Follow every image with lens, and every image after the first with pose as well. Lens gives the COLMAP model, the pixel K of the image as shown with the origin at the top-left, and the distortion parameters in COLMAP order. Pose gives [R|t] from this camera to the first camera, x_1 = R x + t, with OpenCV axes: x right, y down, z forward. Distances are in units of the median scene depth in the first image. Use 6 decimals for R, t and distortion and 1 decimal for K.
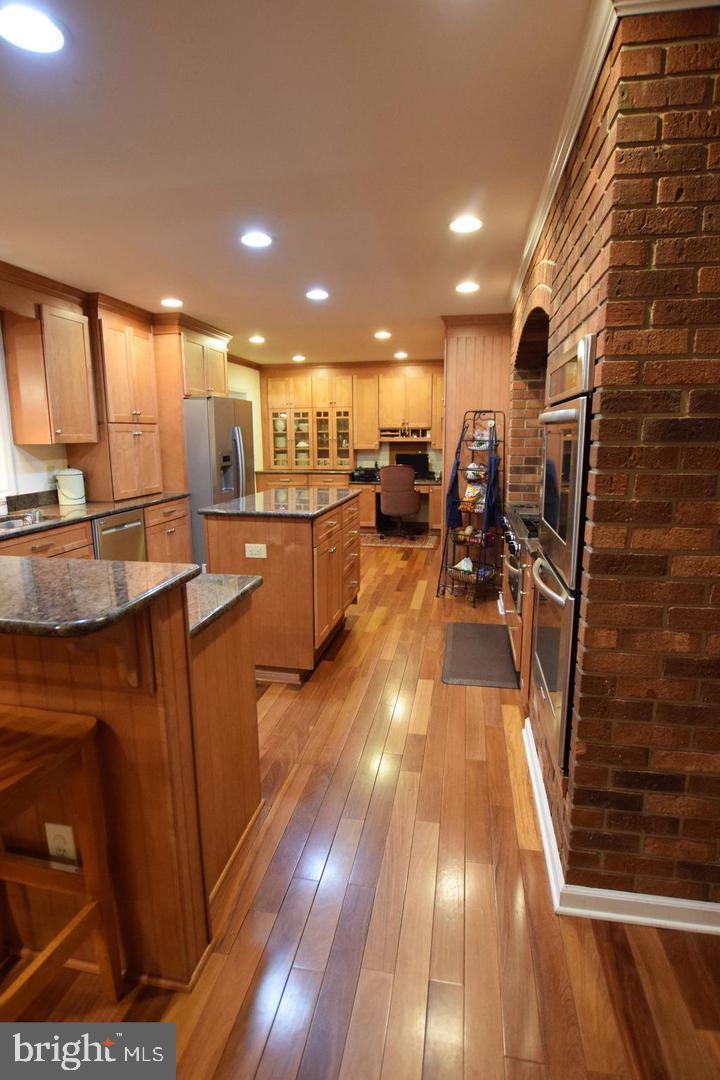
lens RADIAL K [[548.2, 0, 359.8], [0, 548.2, 531.0], [0, 0, 1]] dist [-0.031432, 0.000411]
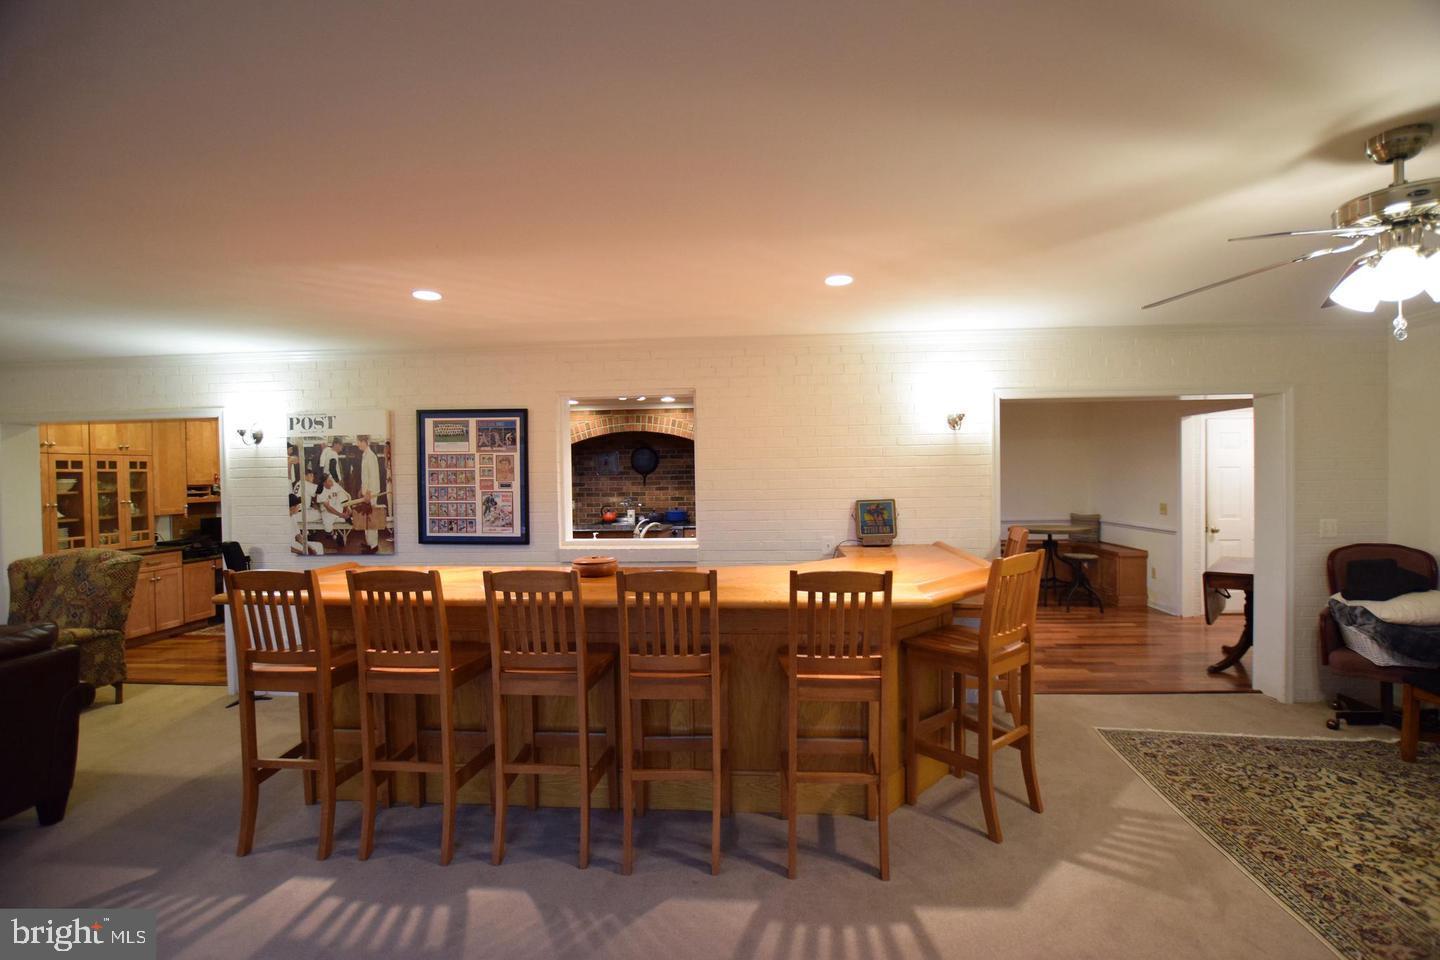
lens RADIAL K [[634.5, 0, 729.8], [0, 634.5, 481.2], [0, 0, 1]] dist [-0.031467, 0.003969]
pose [[-0.122752, -0.002710, 0.992434, -1.694684], [0.188153, 0.981797, 0.025953, -0.145797], [-0.974439, 0.189915, -0.120007, 0.730238]]
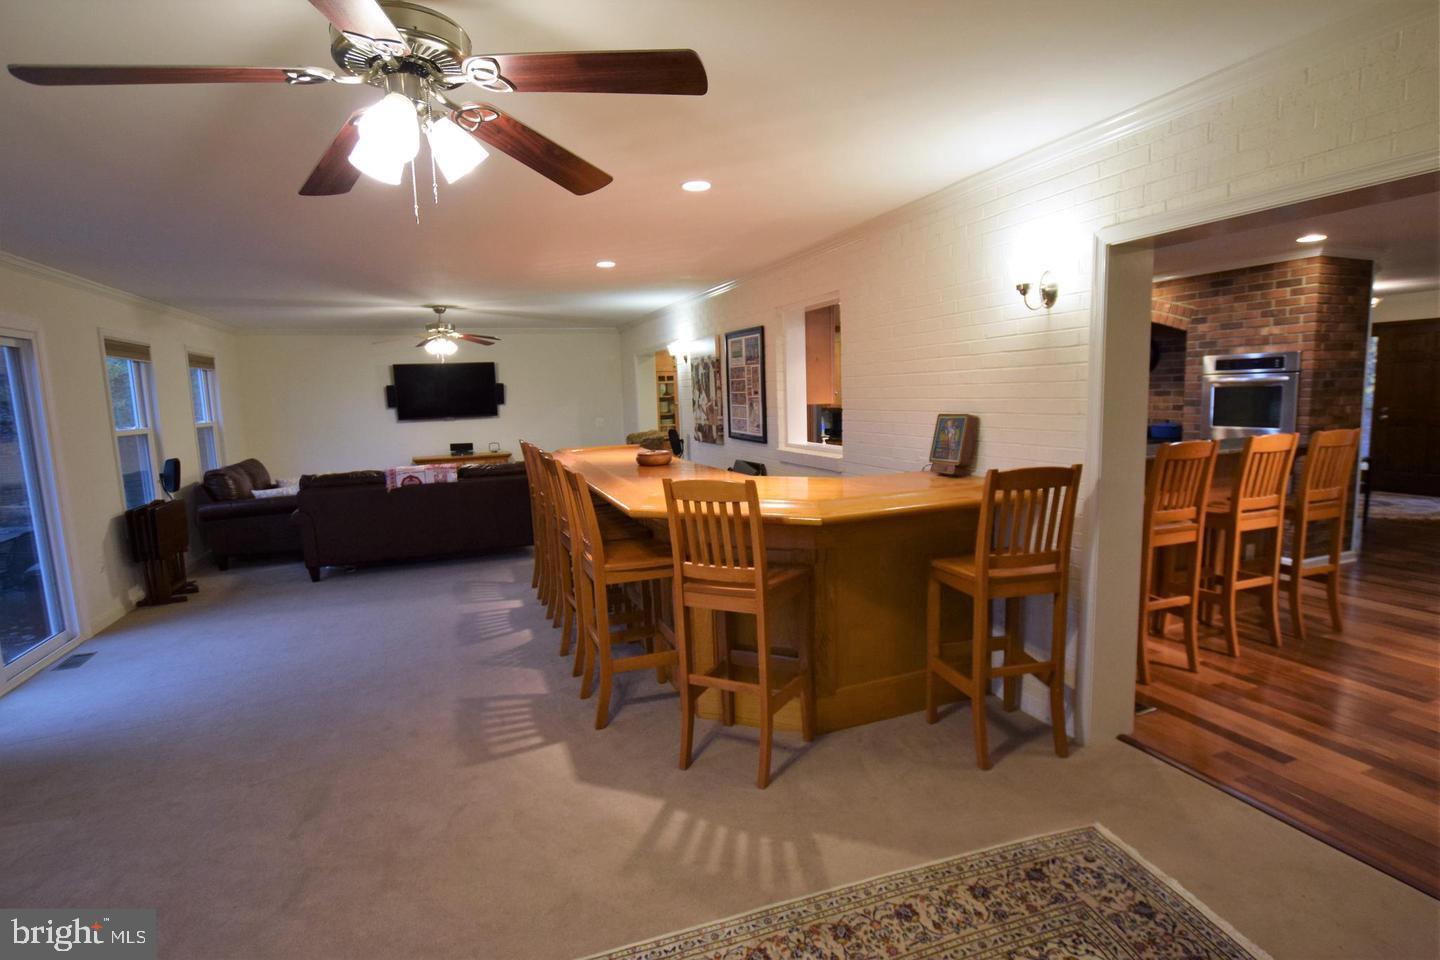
lens RADIAL K [[703.4, 0, 724.5], [0, 703.4, 487.1], [0, 0, 1]] dist [-0.031926, 0.000479]
pose [[0.848387, -0.091867, 0.521344, -1.405738], [0.118367, 0.992813, -0.017674, 0.018283], [-0.515973, 0.076704, 0.853164, -0.159450]]
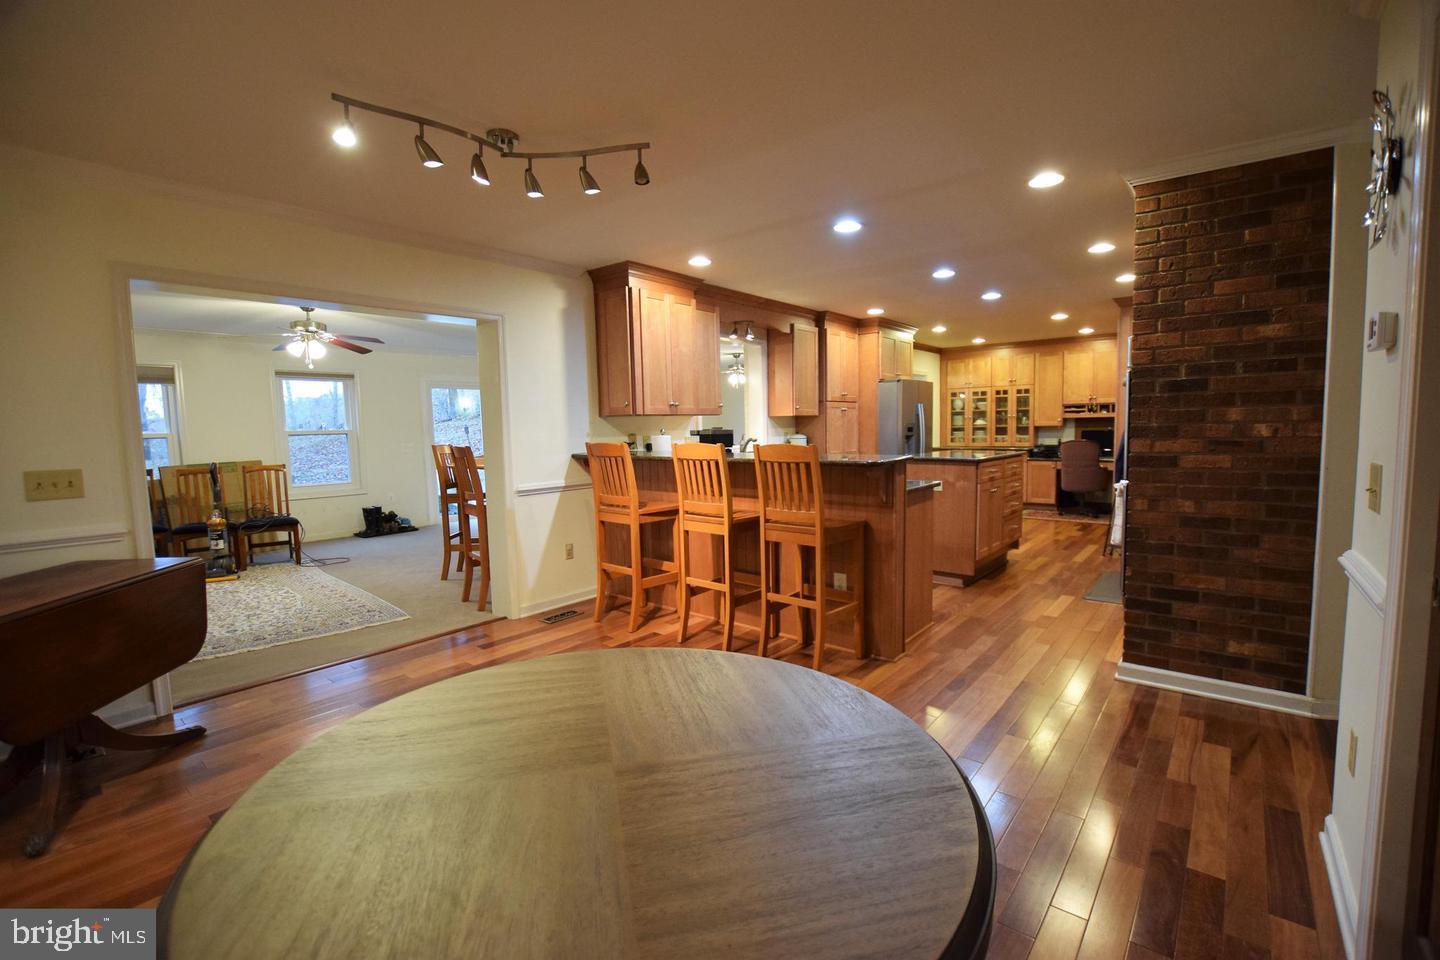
lens RADIAL K [[634.5, 0, 724.8], [0, 634.5, 487.3], [0, 0, 1]] dist [-0.031467, 0.003969]
pose [[0.879299, 0.032894, -0.475132, 0.081295], [-0.067529, 0.996144, -0.056008, 0.123825], [0.471458, 0.081333, 0.878130, -0.508268]]
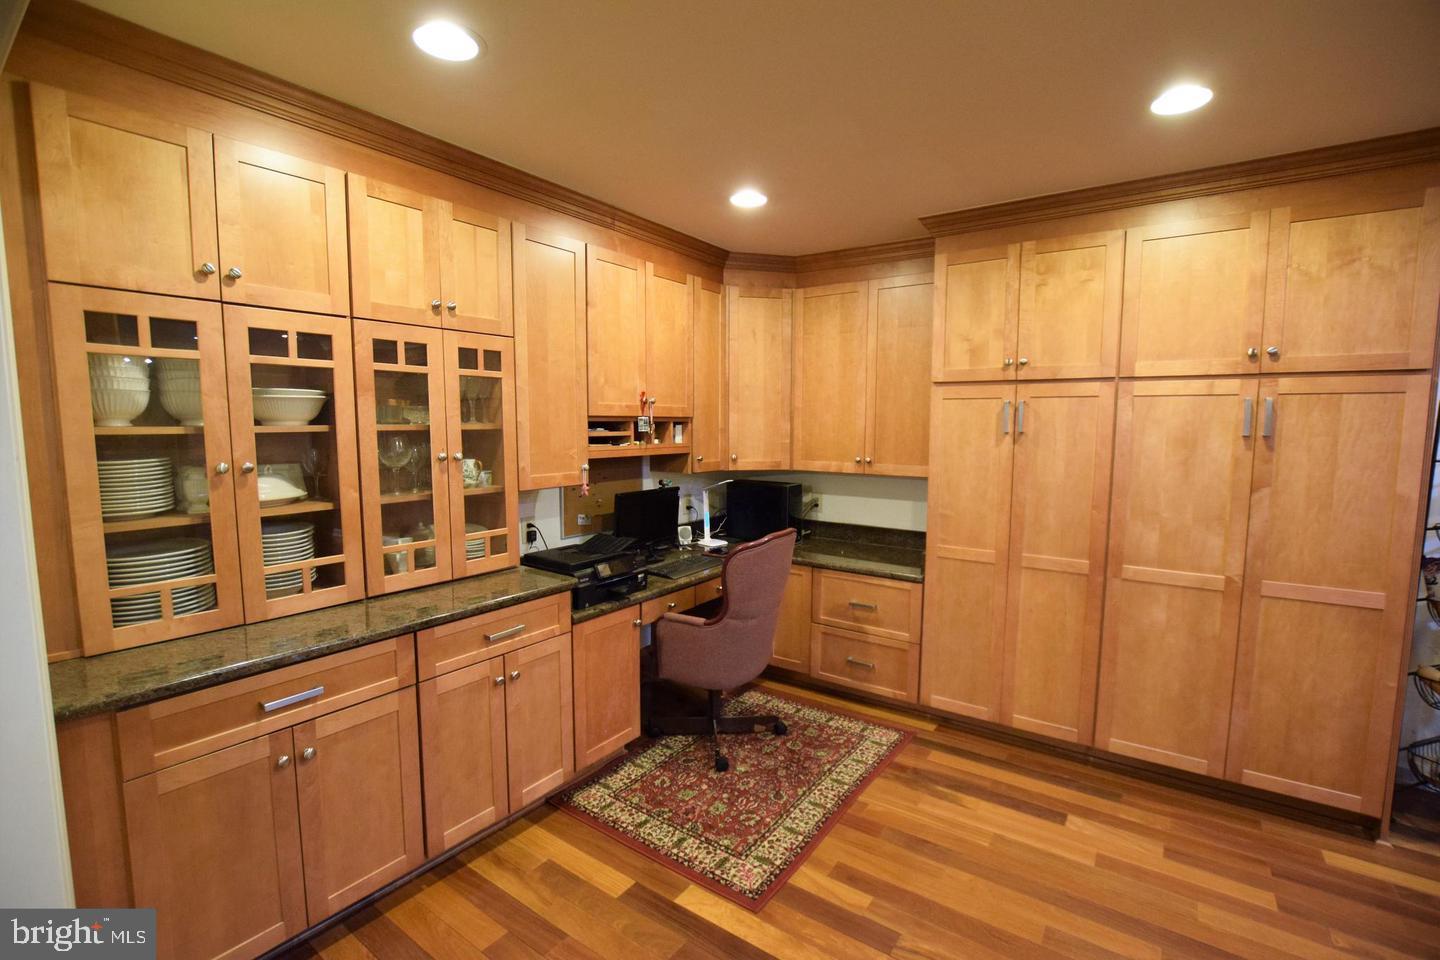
lens RADIAL K [[634.5, 0, 726.5], [0, 634.5, 475.7], [0, 0, 1]] dist [-0.031467, 0.003969]
pose [[0.414930, -0.067578, 0.907340, -0.491918], [0.152997, 0.988220, 0.003636, -0.274596], [-0.896897, 0.137312, 0.420382, 1.494845]]
